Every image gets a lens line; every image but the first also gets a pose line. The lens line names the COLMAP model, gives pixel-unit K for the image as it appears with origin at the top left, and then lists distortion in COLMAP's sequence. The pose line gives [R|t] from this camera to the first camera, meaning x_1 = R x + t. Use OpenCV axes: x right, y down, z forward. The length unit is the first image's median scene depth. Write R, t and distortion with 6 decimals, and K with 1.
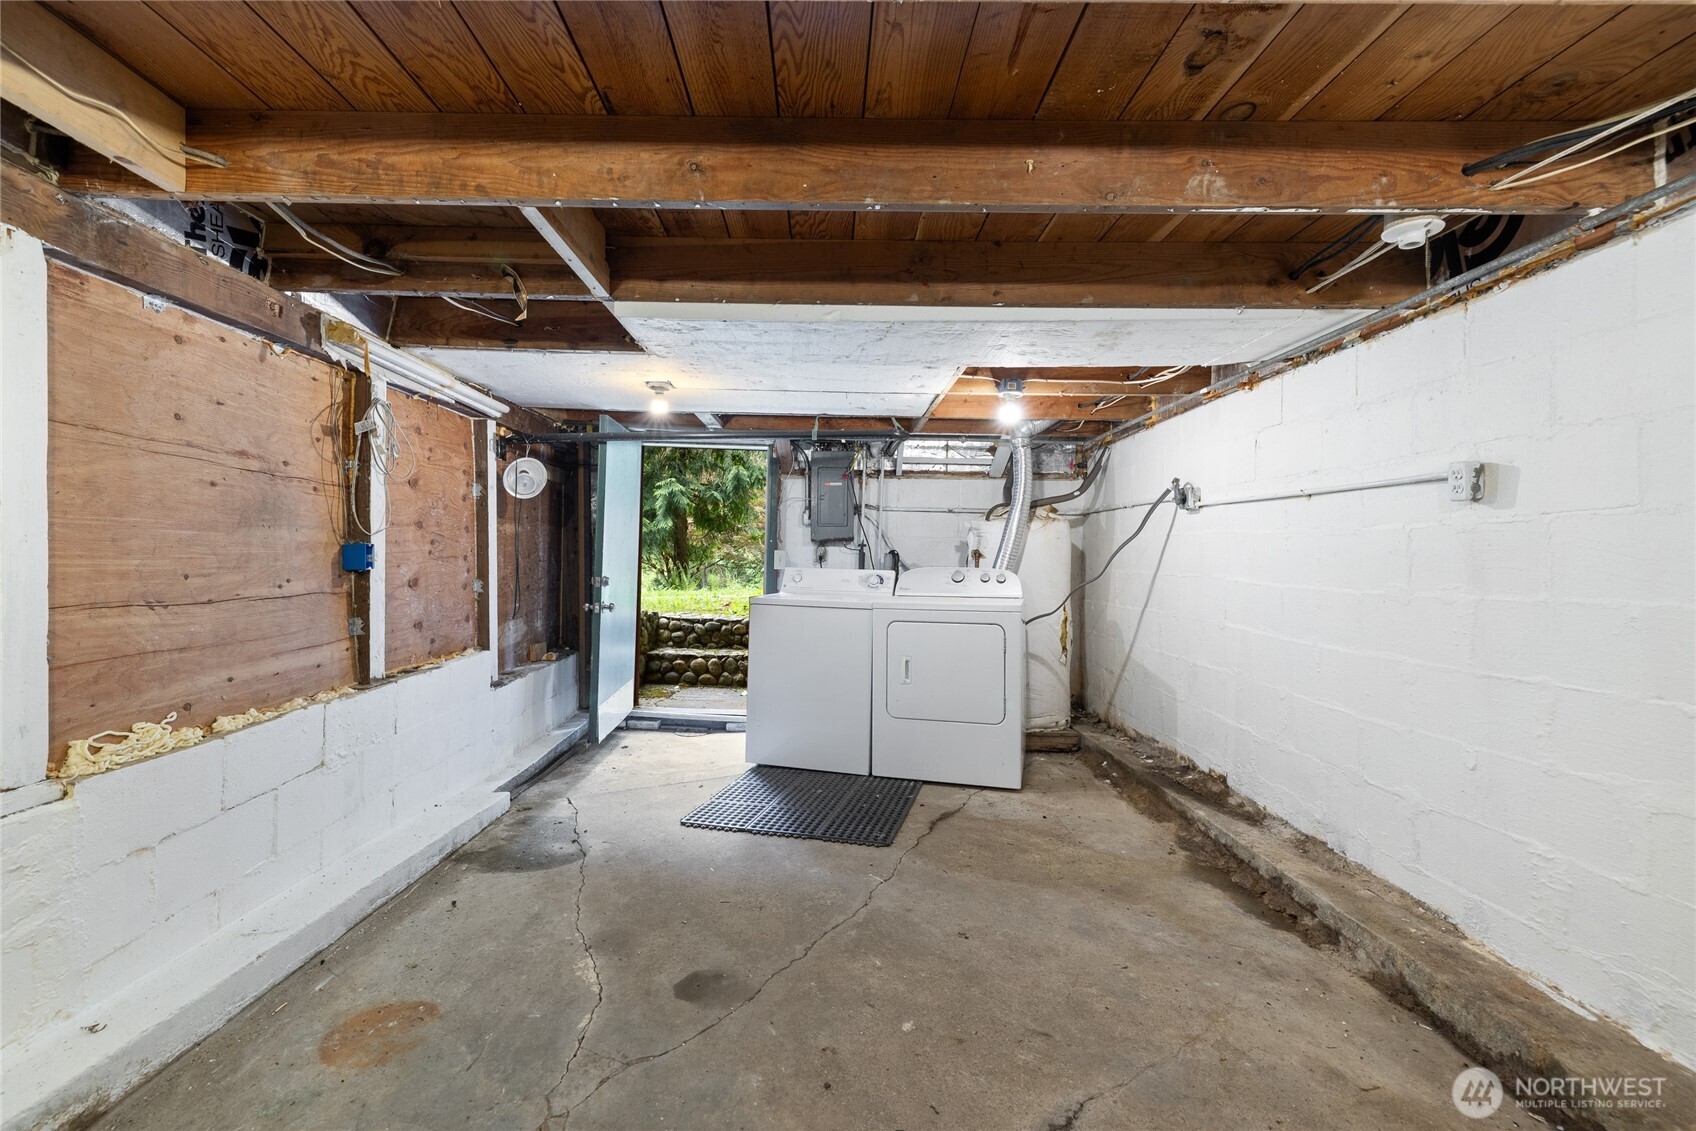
lens RADIAL K [[714.6, 0, 825.0], [0, 714.6, 558.5], [0, 0, 1]] dist [0.001760, 0.000134]
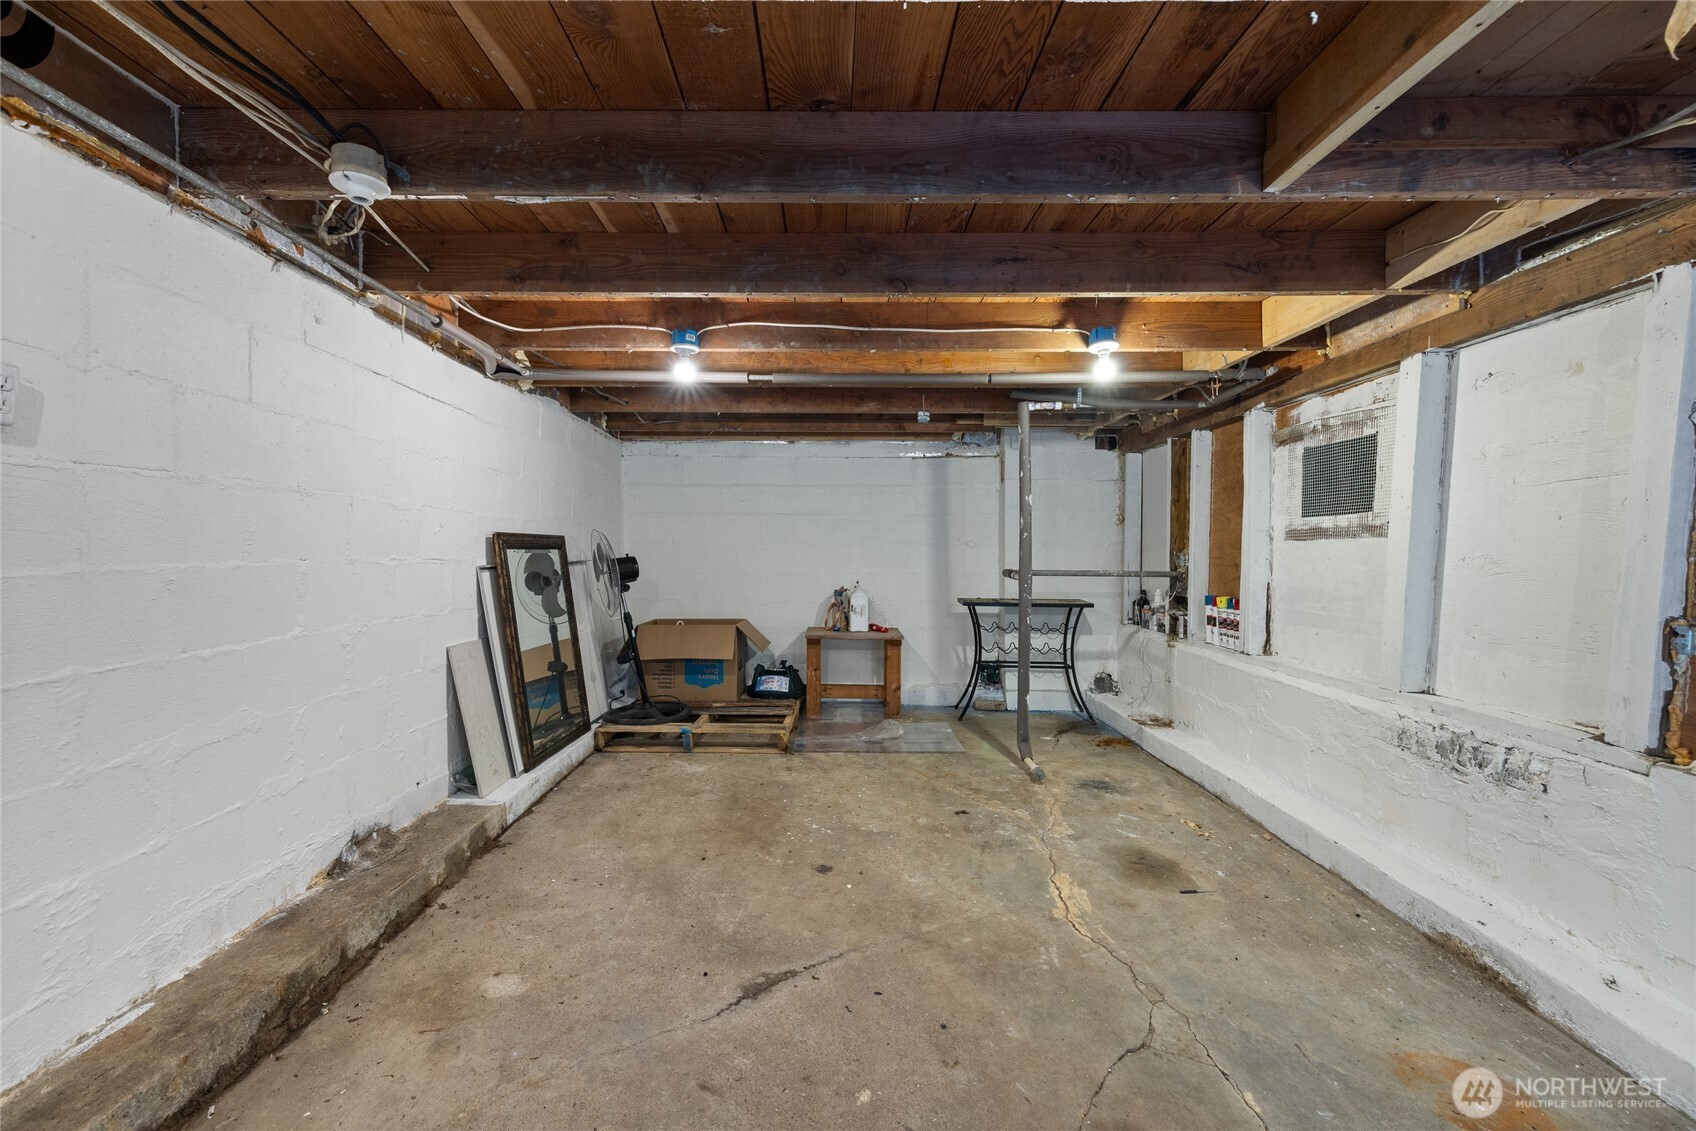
lens RADIAL K [[714.6, 0, 825.0], [0, 714.6, 558.5], [0, 0, 1]] dist [0.001760, 0.000134]
pose [[-0.999744, -0.022368, 0.003298, 0.182682], [-0.022341, 0.999717, 0.008215, 0.020549], [-0.003481, 0.008139, -0.999961, 1.940958]]
